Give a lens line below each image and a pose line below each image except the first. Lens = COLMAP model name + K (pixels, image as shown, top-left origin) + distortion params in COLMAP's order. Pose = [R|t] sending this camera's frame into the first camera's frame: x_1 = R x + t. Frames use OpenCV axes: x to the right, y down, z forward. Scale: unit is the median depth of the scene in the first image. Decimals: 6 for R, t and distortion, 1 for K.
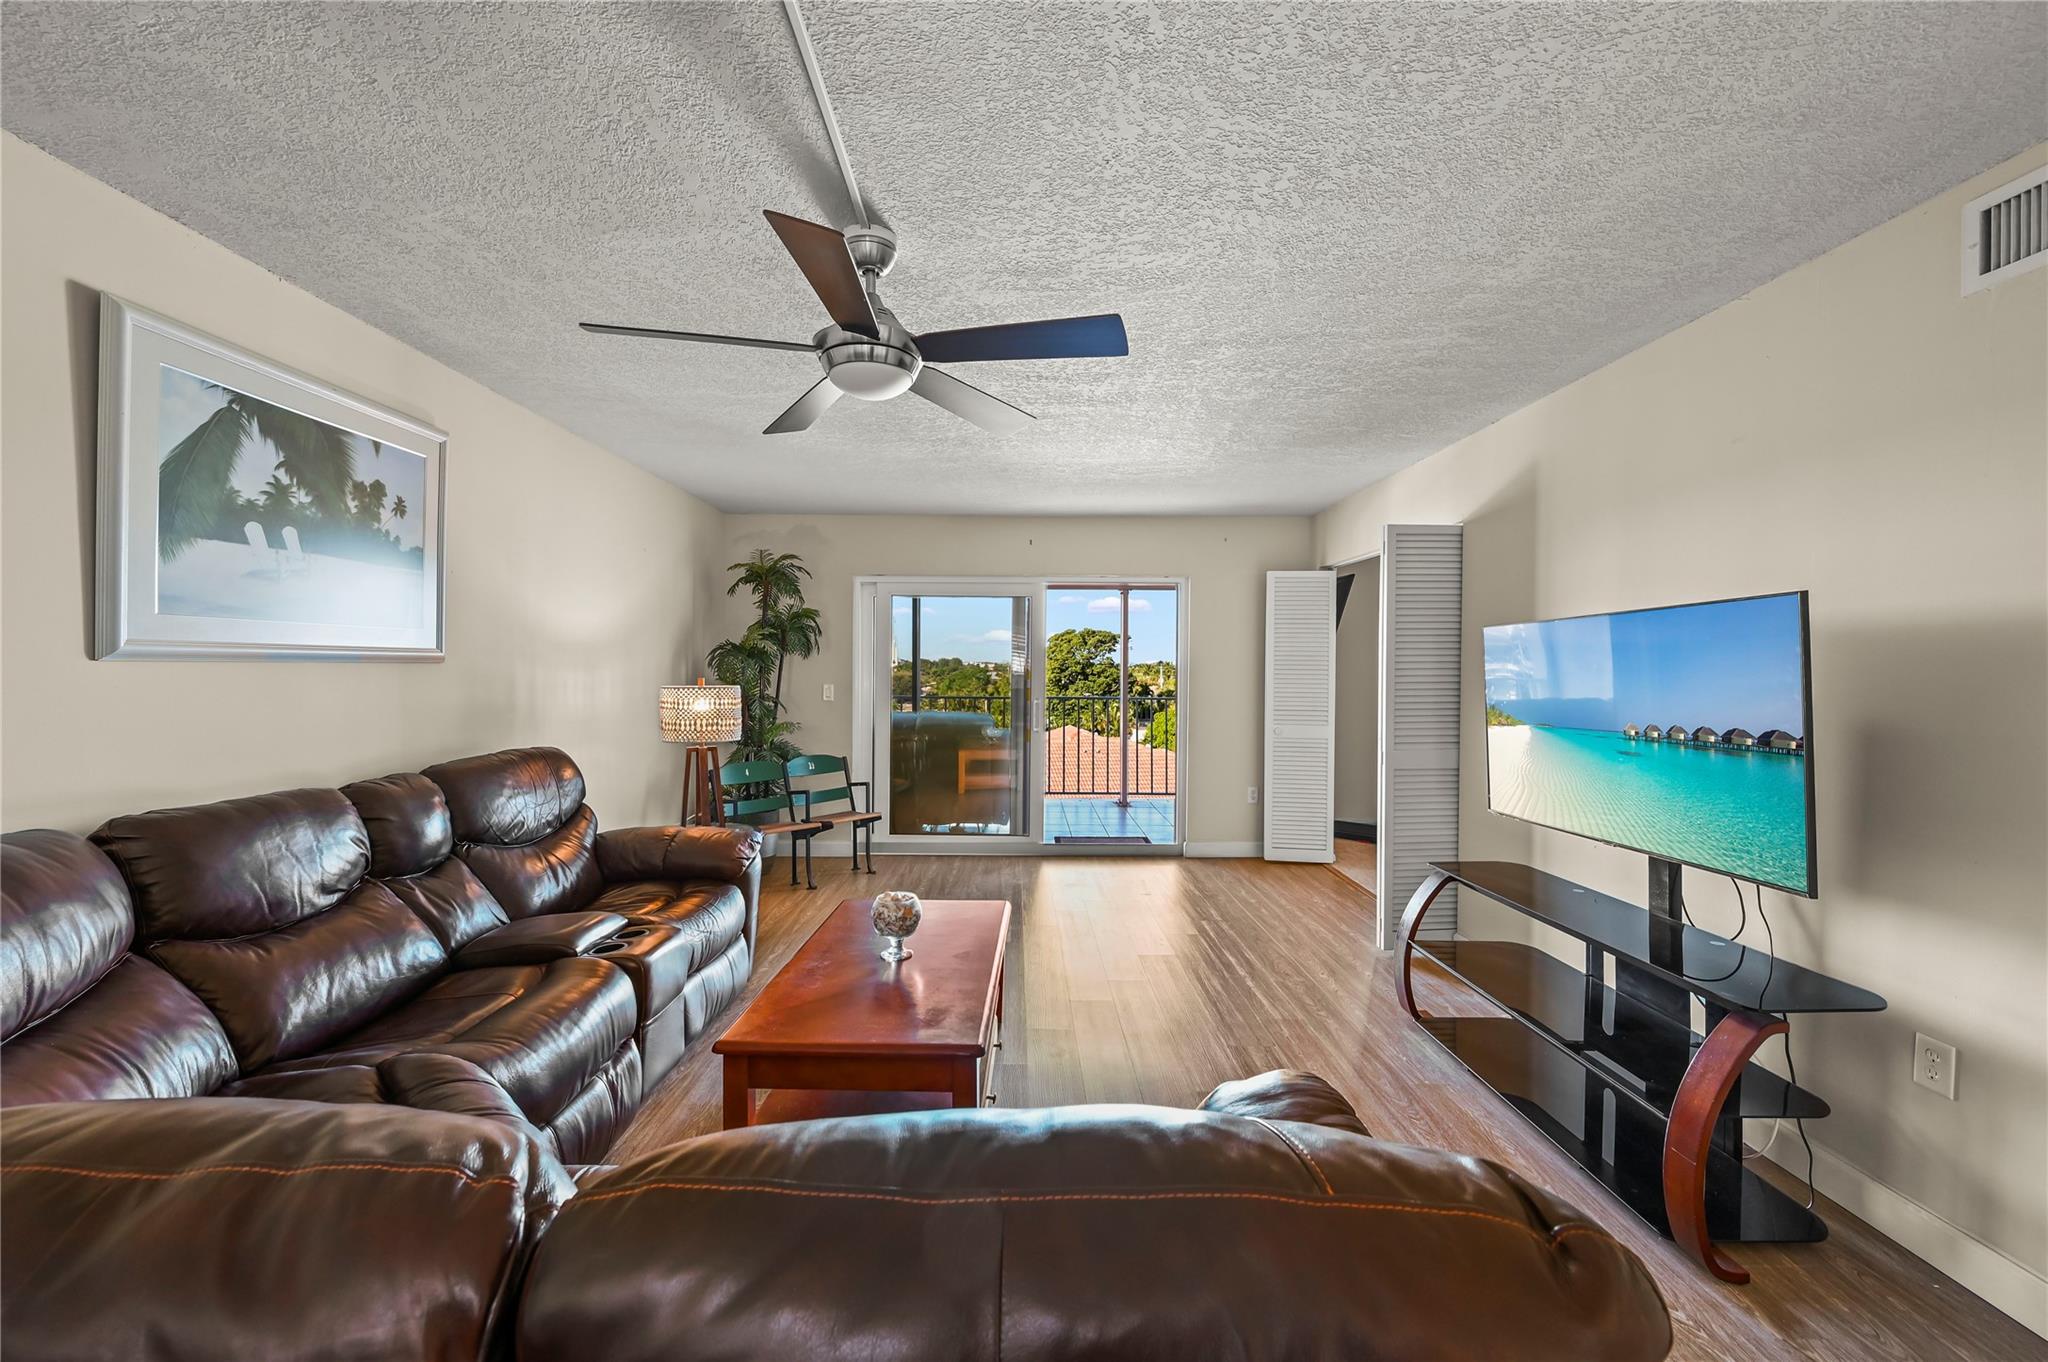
lens RADIAL K [[808.0, 0, 1022.9], [0, 808.0, 669.4], [0, 0, 1]] dist [-0.001780, 0.000577]
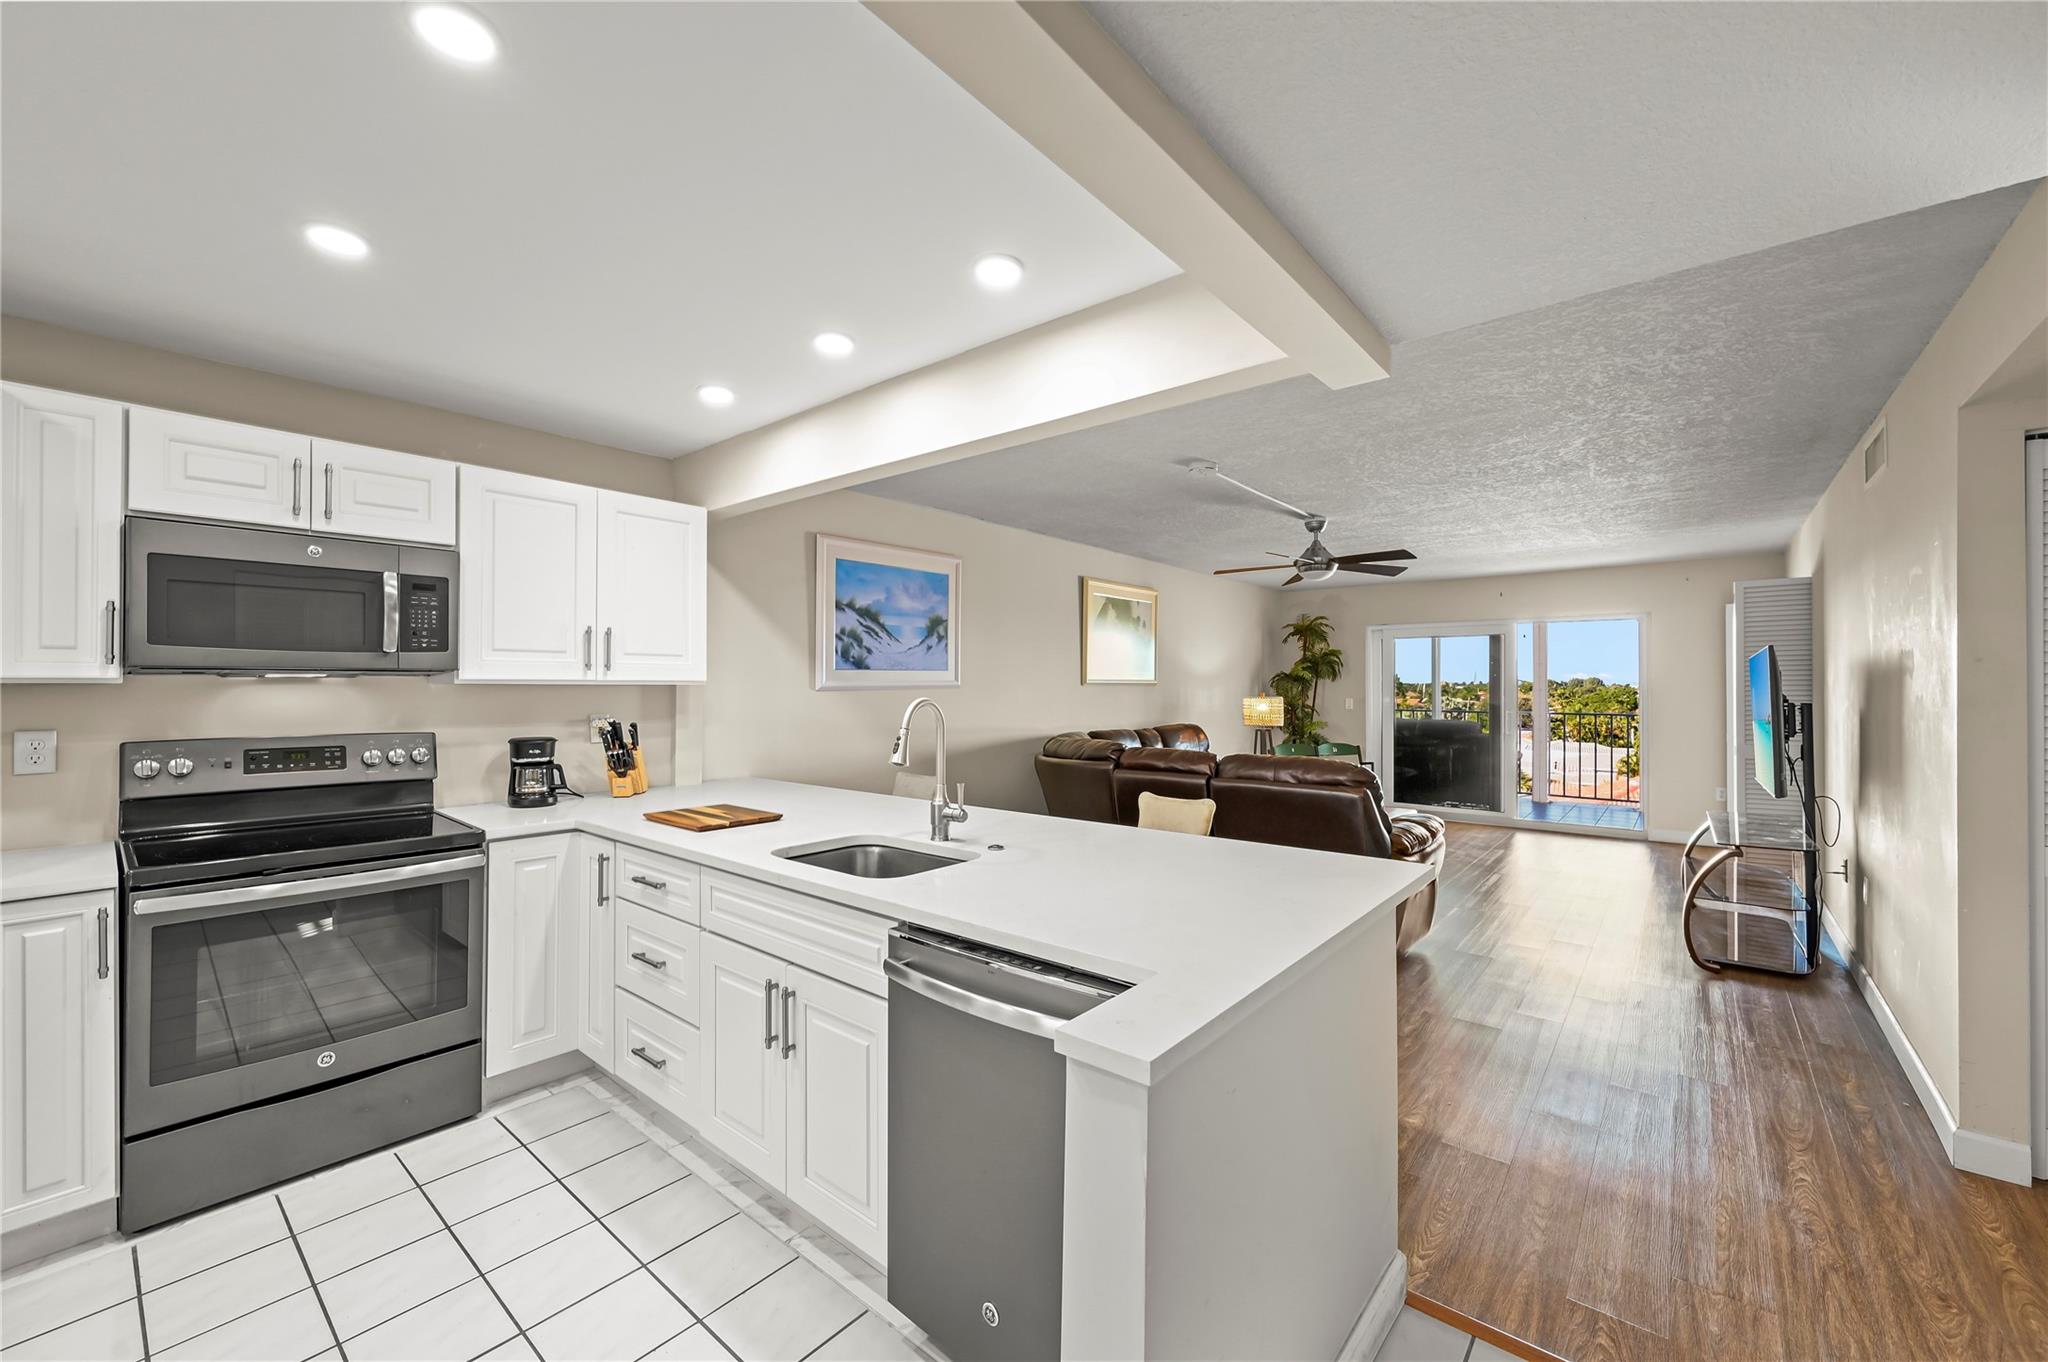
lens RADIAL K [[808.0, 0, 1017.8], [0, 808.0, 678.0], [0, 0, 1]] dist [-0.001780, 0.000577]
pose [[0.762320, -0.012885, -0.647072, 0.379947], [0.001989, 0.999844, -0.017566, 0.007393], [0.647197, 0.012104, 0.762227, -0.796789]]
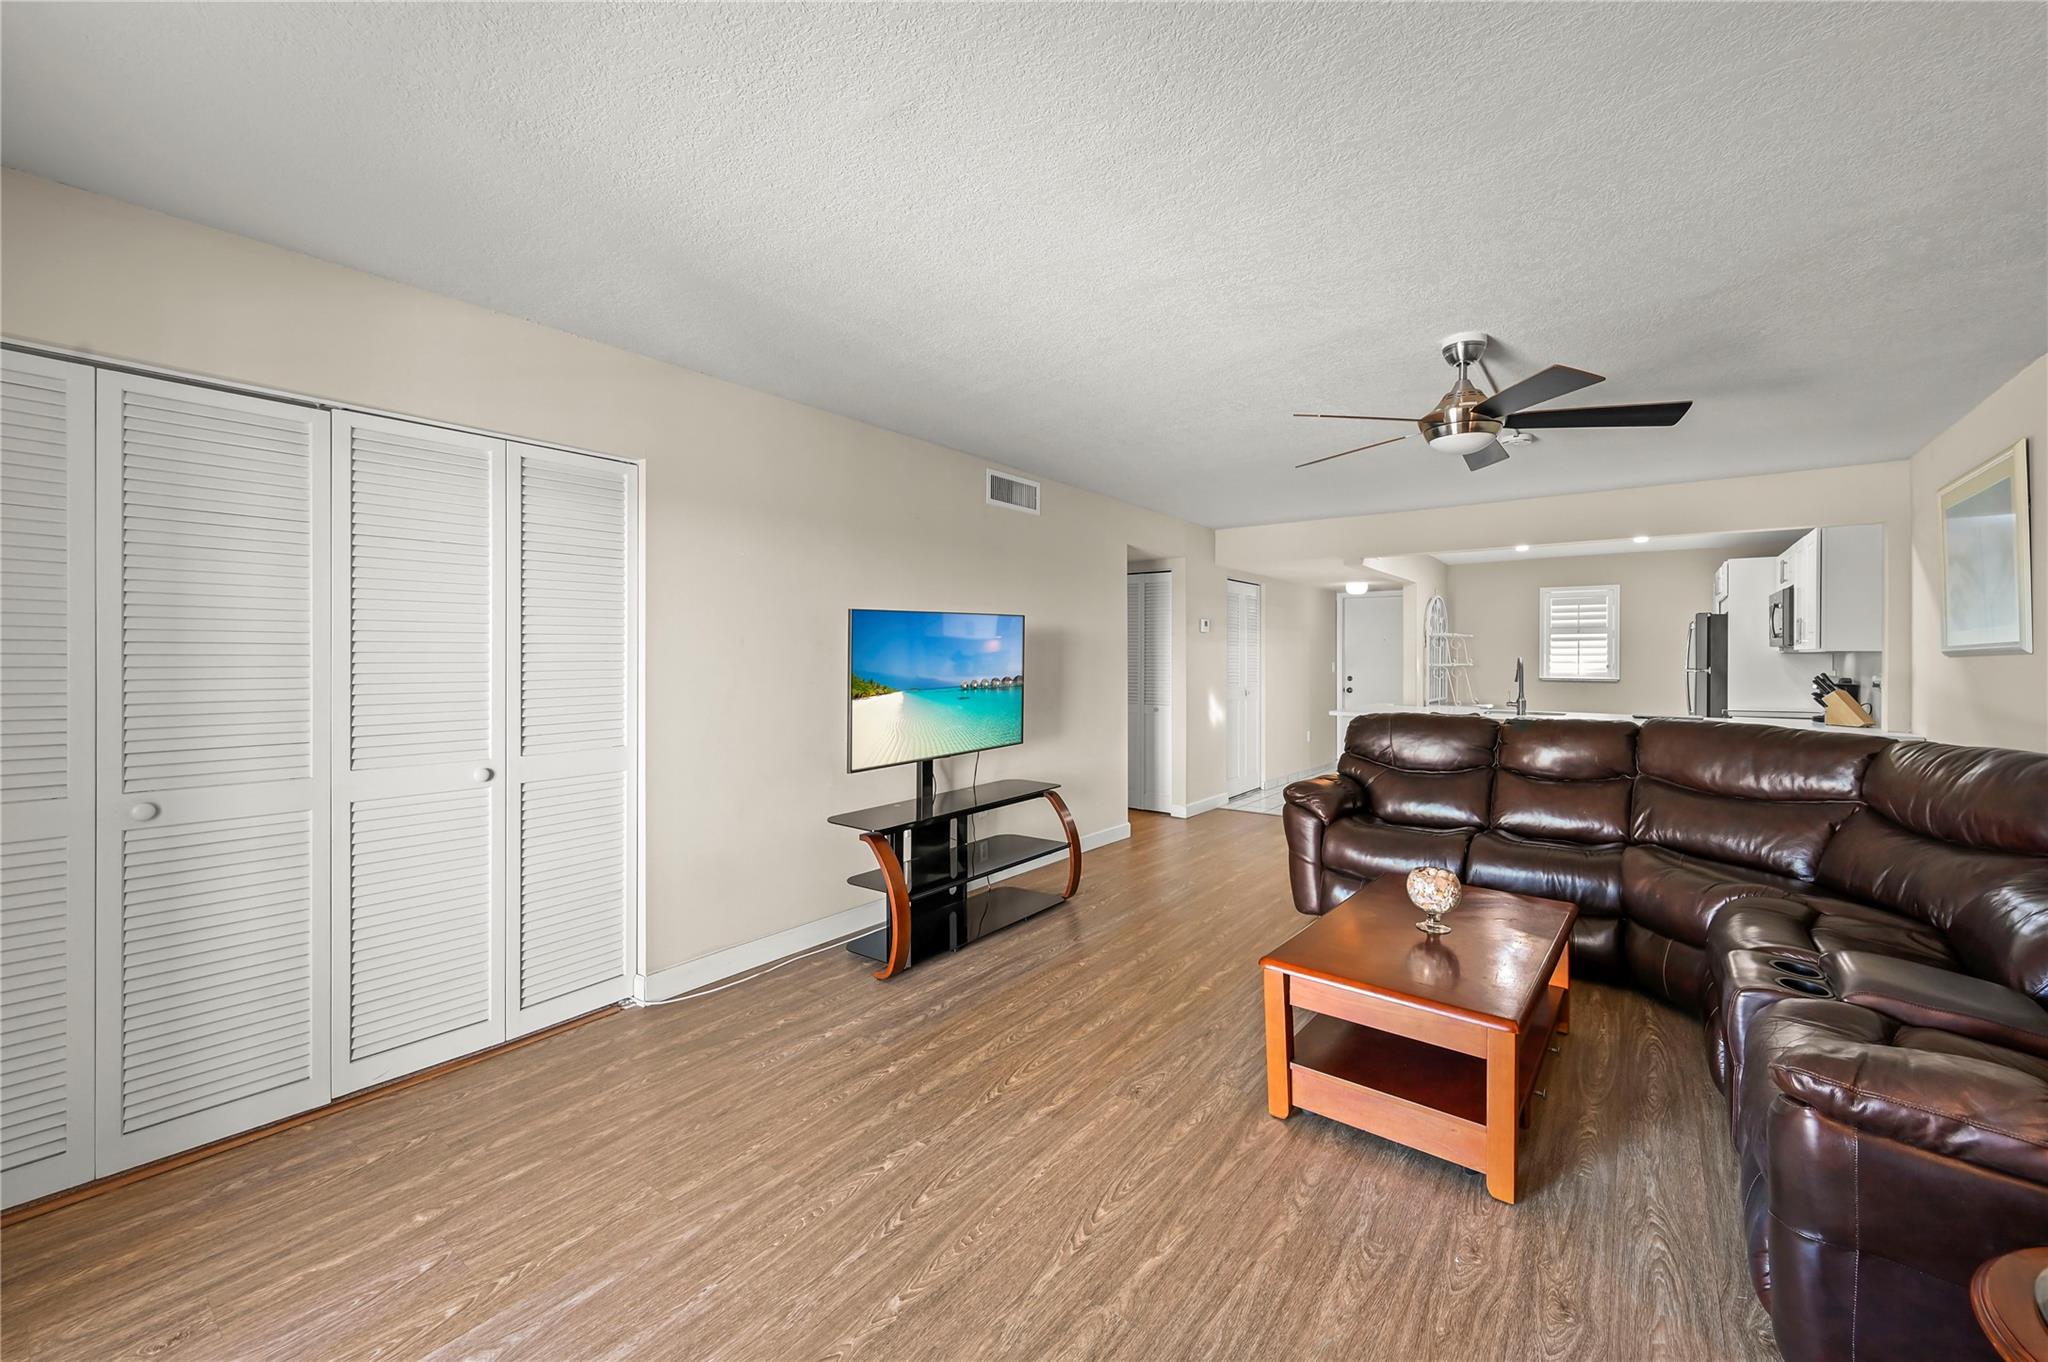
lens RADIAL K [[802.4, 0, 1027.2], [0, 802.4, 664.3], [0, 0, 1]] dist [-0.001555, -0.000041]
pose [[-0.791218, -0.015148, 0.611346, -0.221358], [-0.005529, 0.999830, 0.017618, 0.002930], [-0.611509, 0.010560, -0.791167, 1.300829]]
